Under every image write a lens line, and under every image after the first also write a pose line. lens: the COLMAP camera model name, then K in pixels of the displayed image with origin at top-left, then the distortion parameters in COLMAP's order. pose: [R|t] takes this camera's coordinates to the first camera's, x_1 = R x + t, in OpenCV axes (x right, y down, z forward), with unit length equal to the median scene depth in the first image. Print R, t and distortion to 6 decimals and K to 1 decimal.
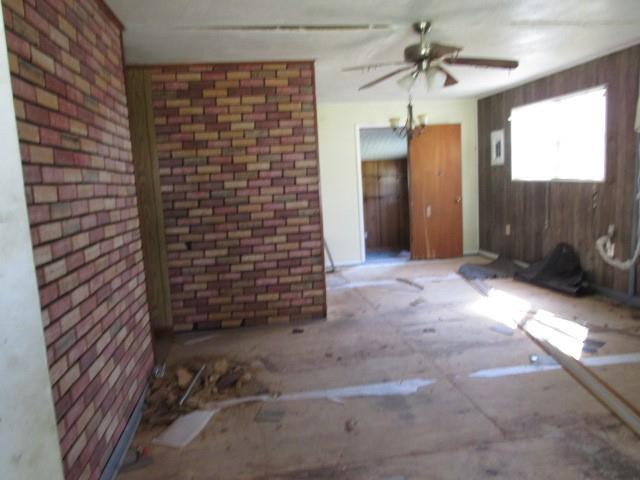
lens RADIAL K [[467.5, 0, 320.0], [0, 467.5, 240.0], [0, 0, 1]] dist [-0.036012, -0.000047]
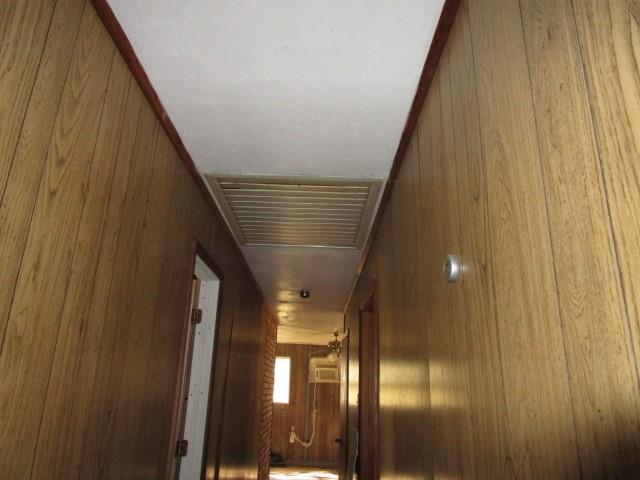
lens RADIAL K [[467.5, 0, 320.0], [0, 467.5, 240.0], [0, 0, 1]] dist [-0.036012, -0.000047]
pose [[0.144181, 0.363149, 0.920508, -1.566206], [0.089221, 0.921668, -0.377582, -0.003750], [-0.985521, 0.136569, 0.100486, 0.559090]]
